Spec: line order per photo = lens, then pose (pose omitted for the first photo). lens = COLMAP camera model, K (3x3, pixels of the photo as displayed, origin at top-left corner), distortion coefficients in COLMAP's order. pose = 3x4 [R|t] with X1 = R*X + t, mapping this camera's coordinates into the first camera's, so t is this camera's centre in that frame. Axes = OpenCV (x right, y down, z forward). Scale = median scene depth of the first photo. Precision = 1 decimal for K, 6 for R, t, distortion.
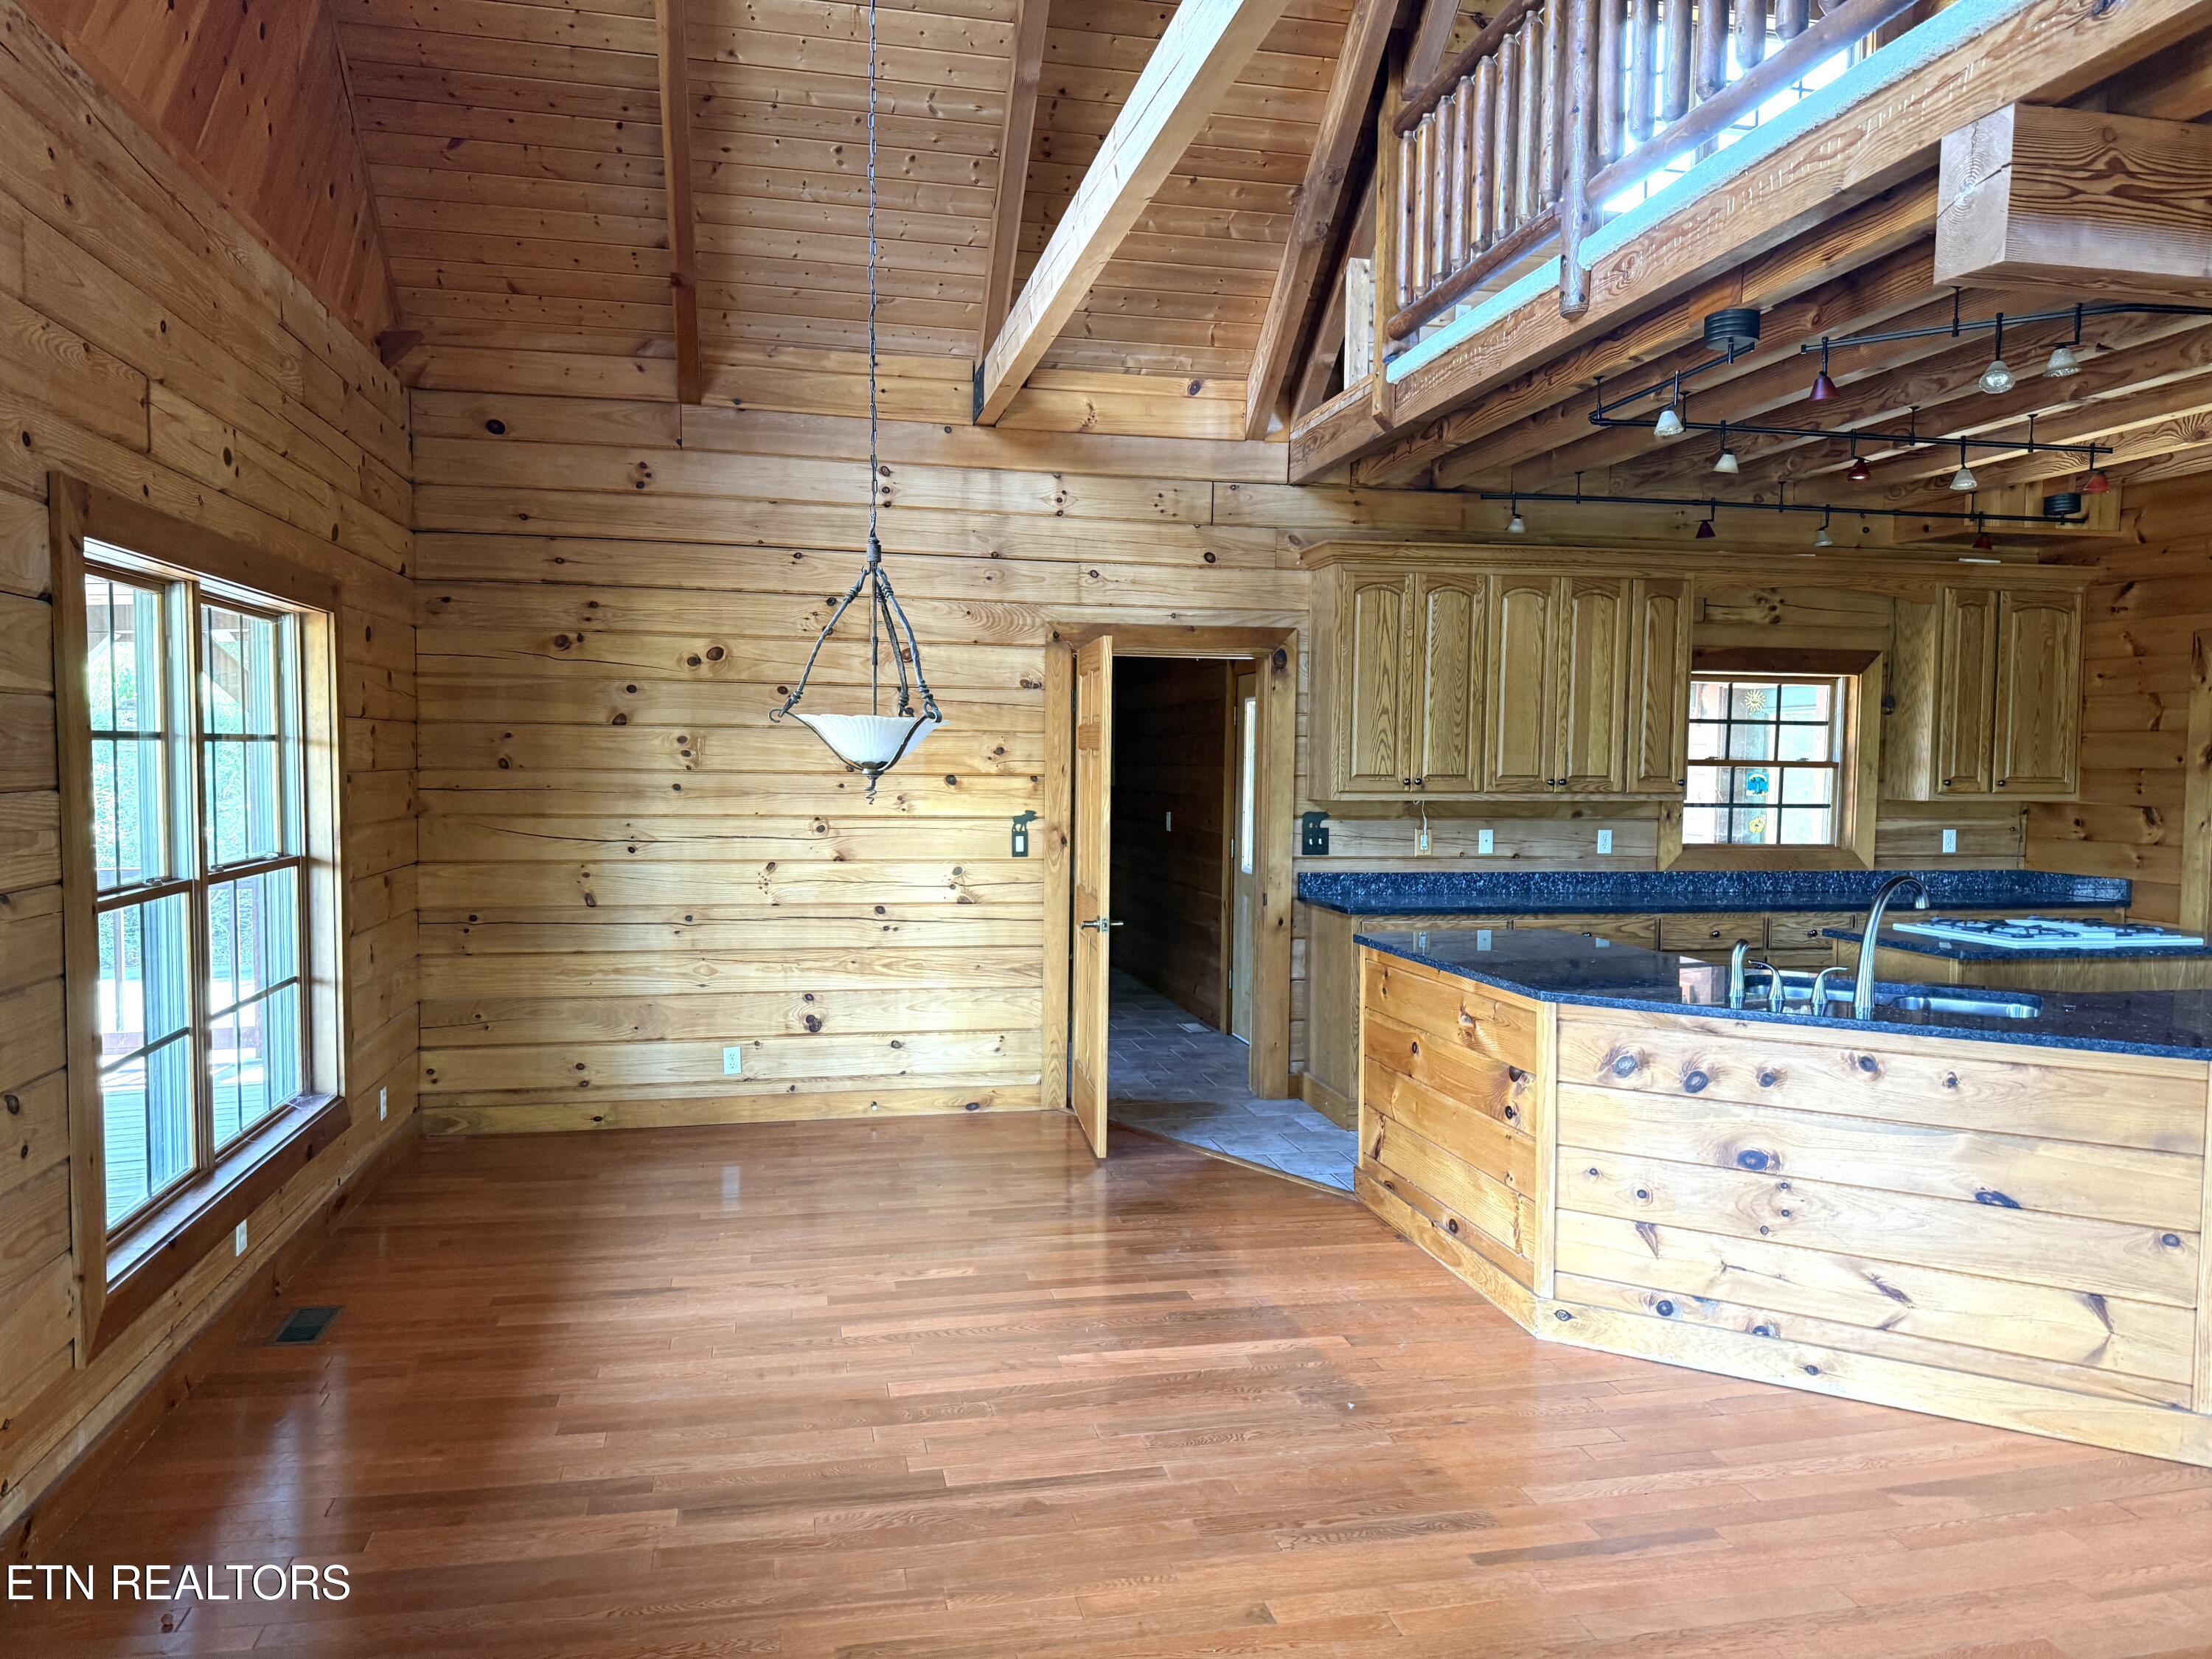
lens RADIAL K [[1547.2, 0, 1102.8], [0, 1547.2, 836.8], [0, 0, 1]] dist [0.003427, -0.007108]
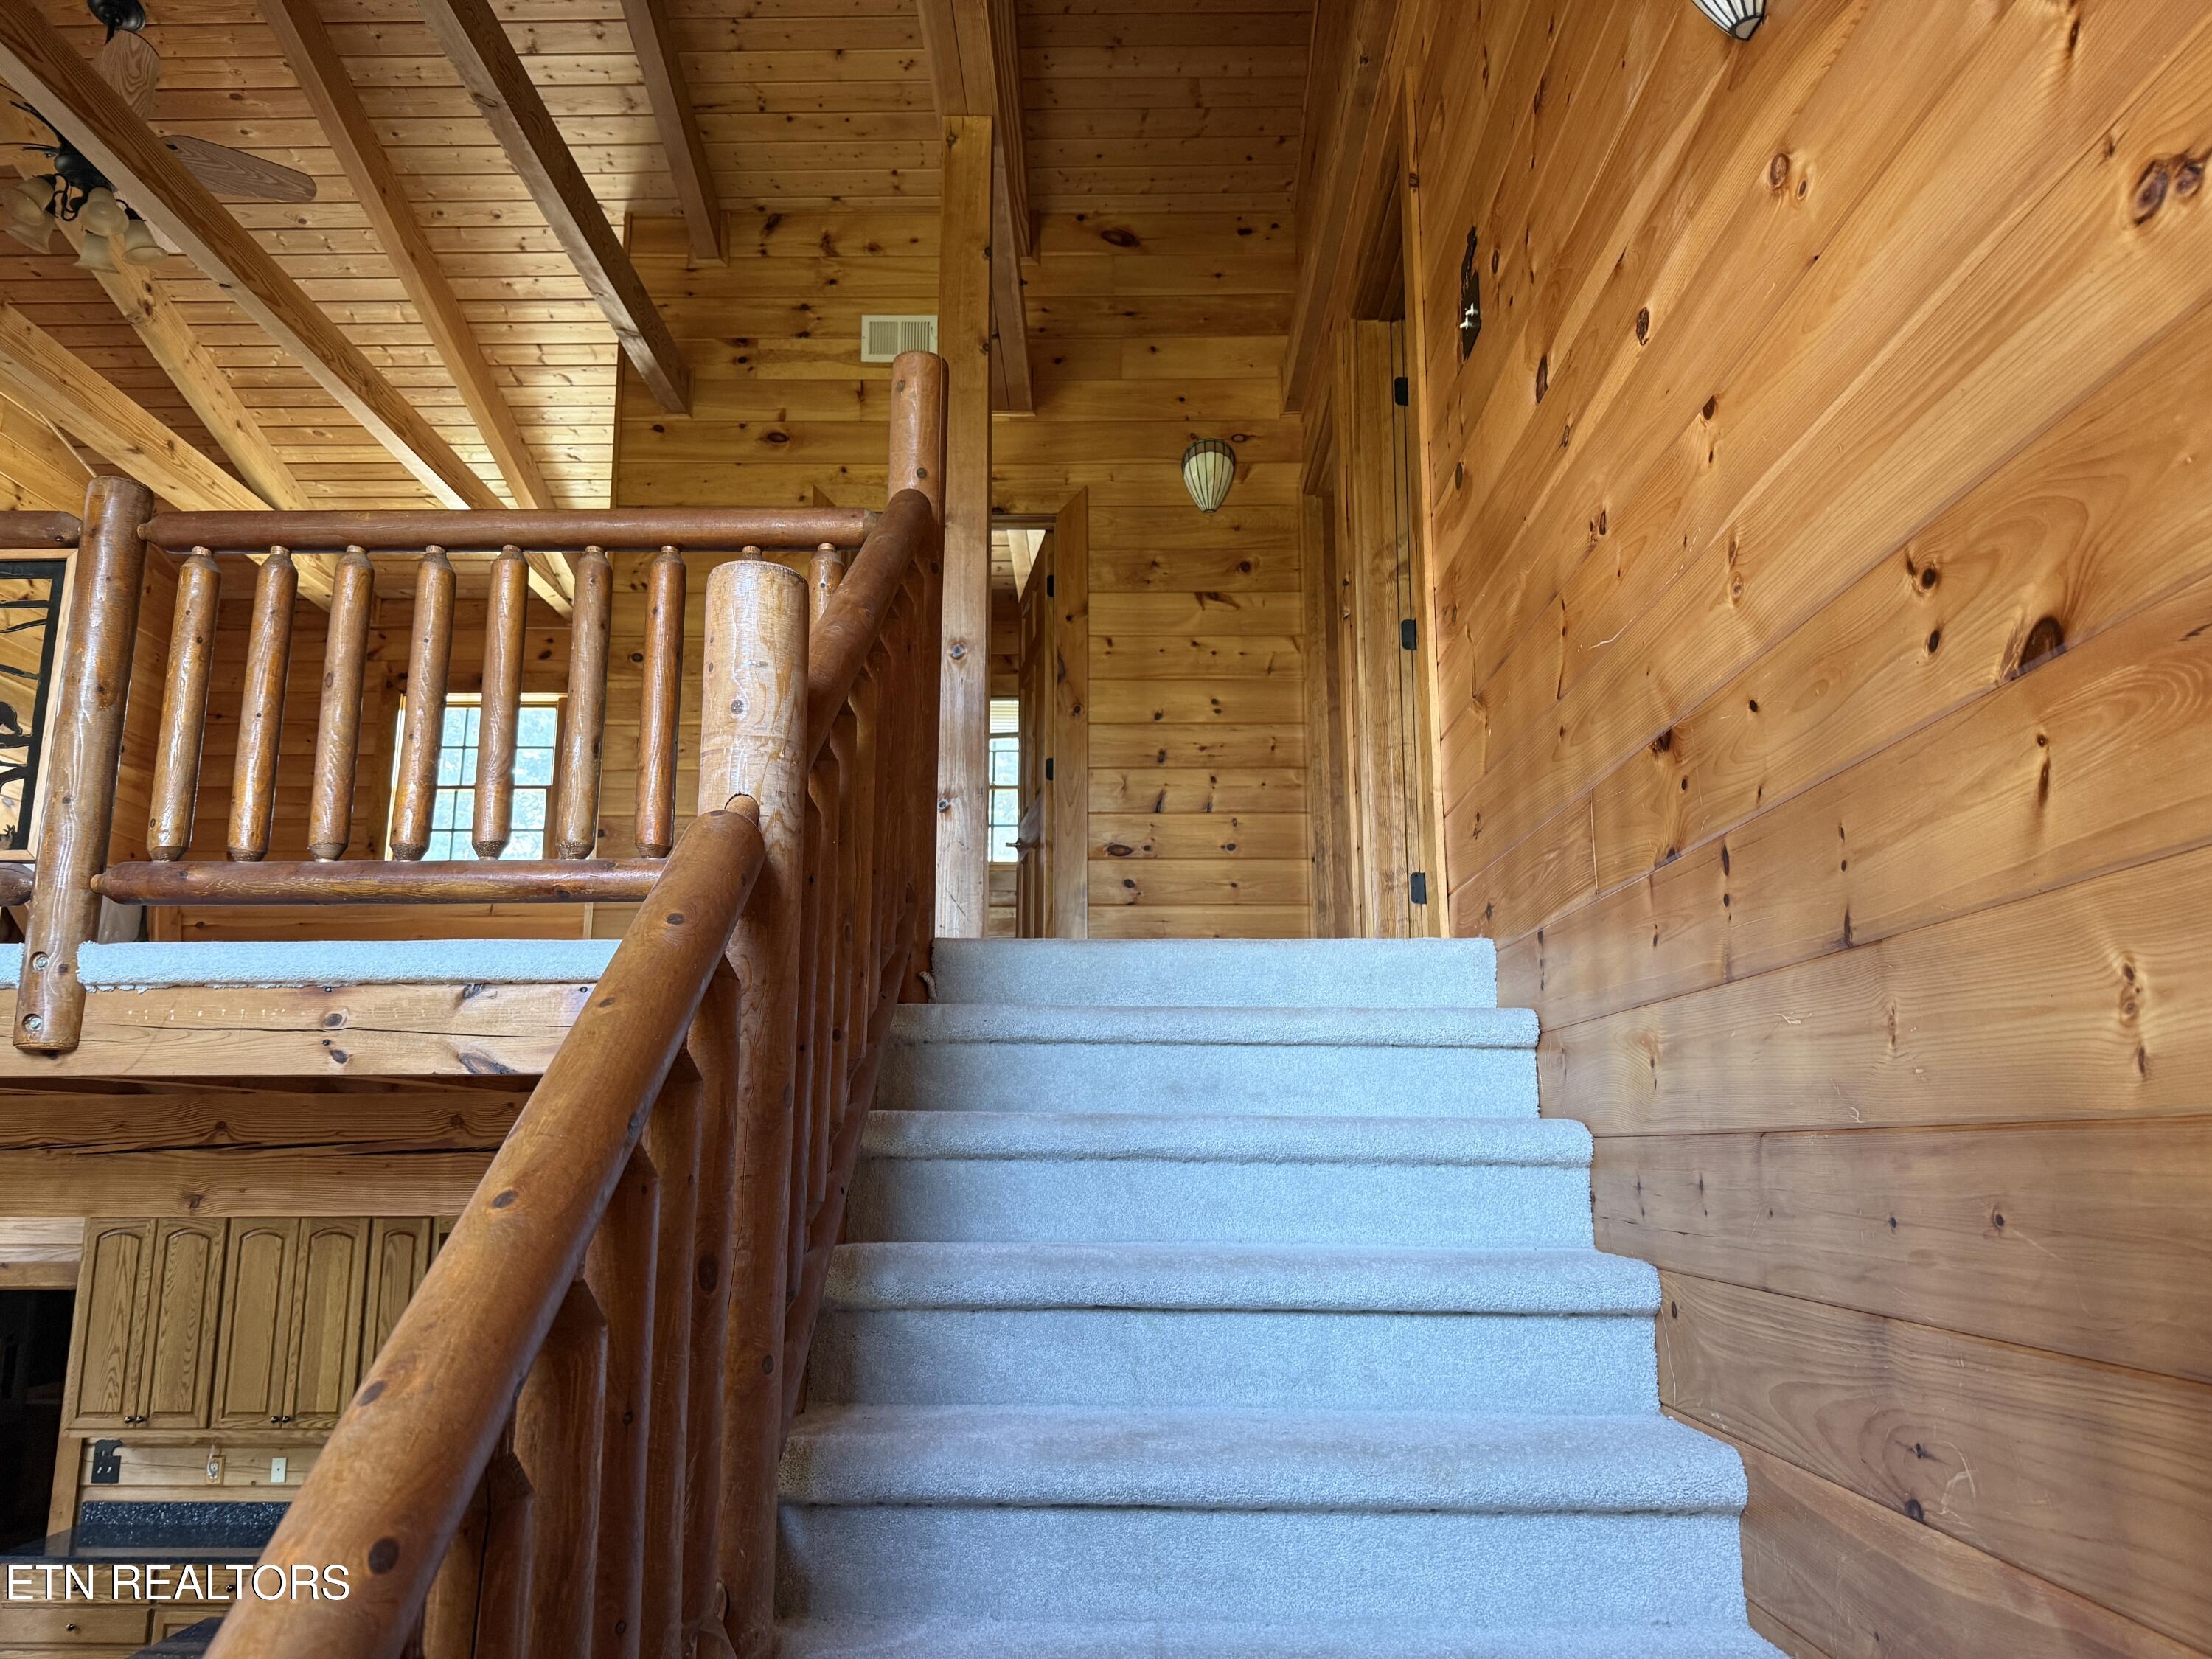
lens RADIAL K [[1563.5, 0, 1111.1], [0, 1563.5, 828.0], [0, 0, 1]] dist [0.000739, -0.007850]
pose [[0.976192, -0.055869, -0.209589, 1.035270], [-0.001142, 0.964922, -0.262534, -0.138091], [0.216905, 0.256523, 0.941885, 0.035251]]
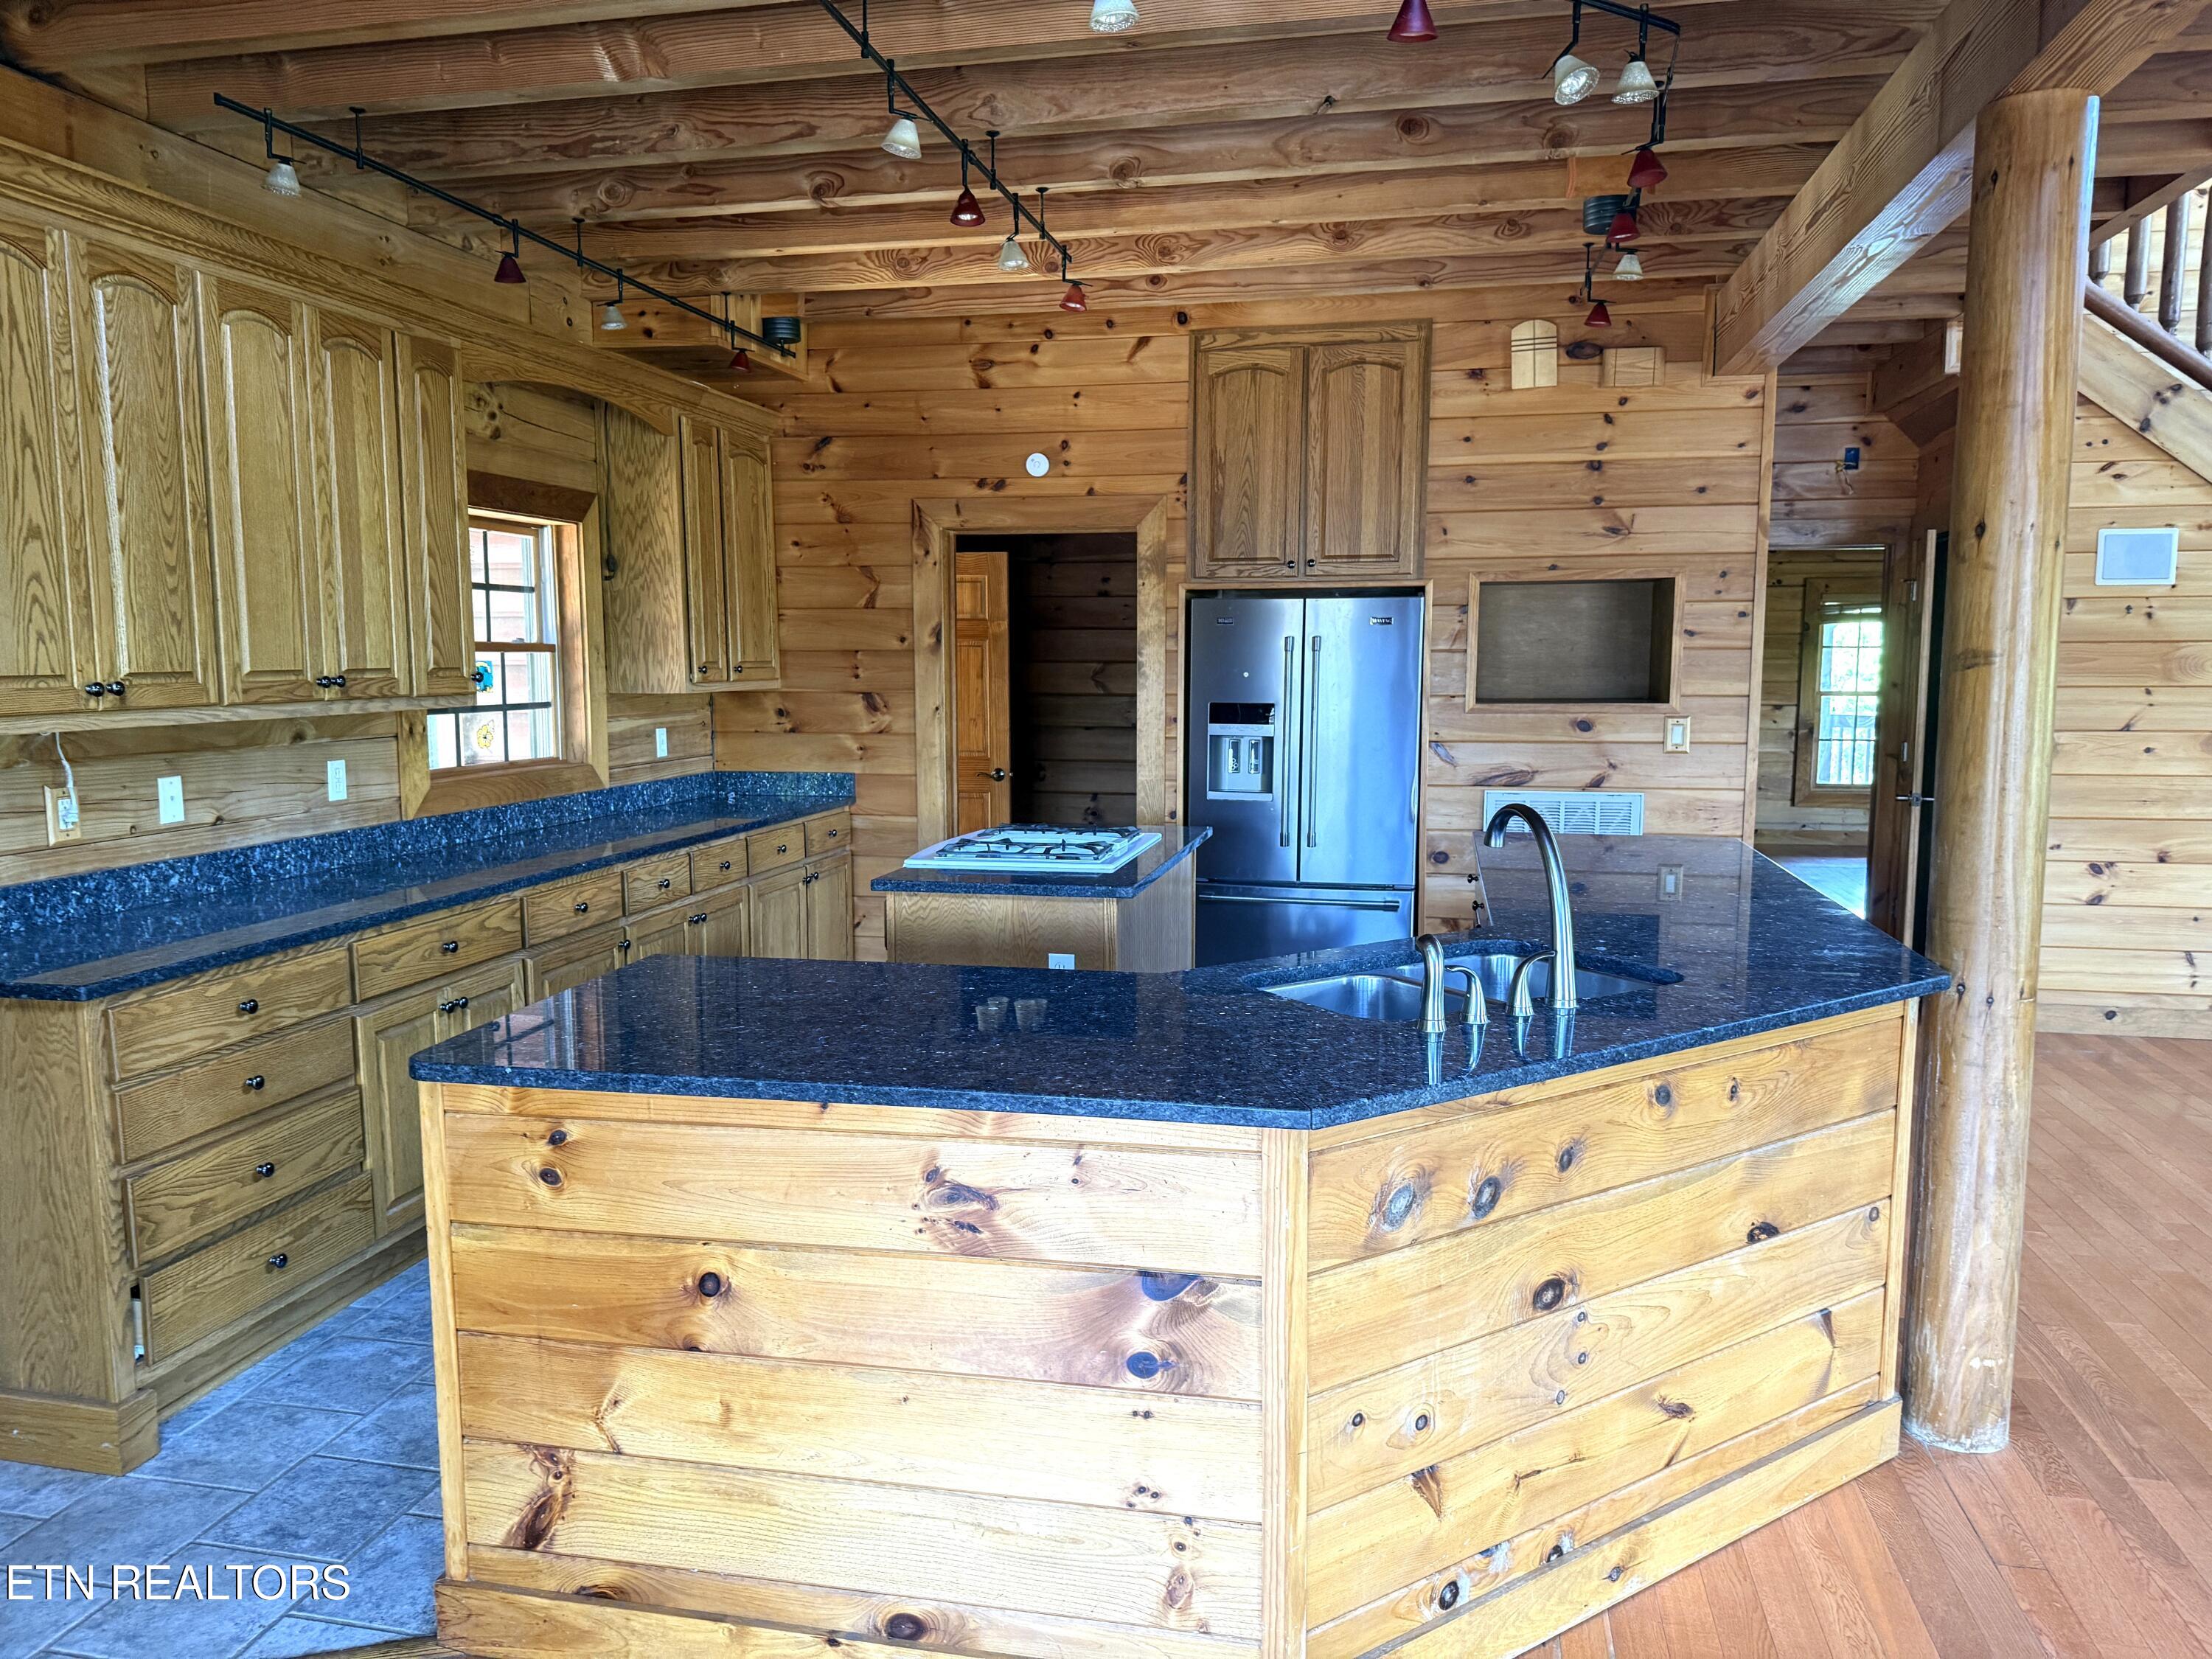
lens RADIAL K [[1563.5, 0, 1111.1], [0, 1563.5, 828.0], [0, 0, 1]] dist [0.000739, -0.007850]
pose [[0.407479, -0.111529, 0.906379, -0.102699], [0.051382, 0.993742, 0.099179, -0.023594], [-0.911768, 0.006158, 0.410659, 0.499110]]
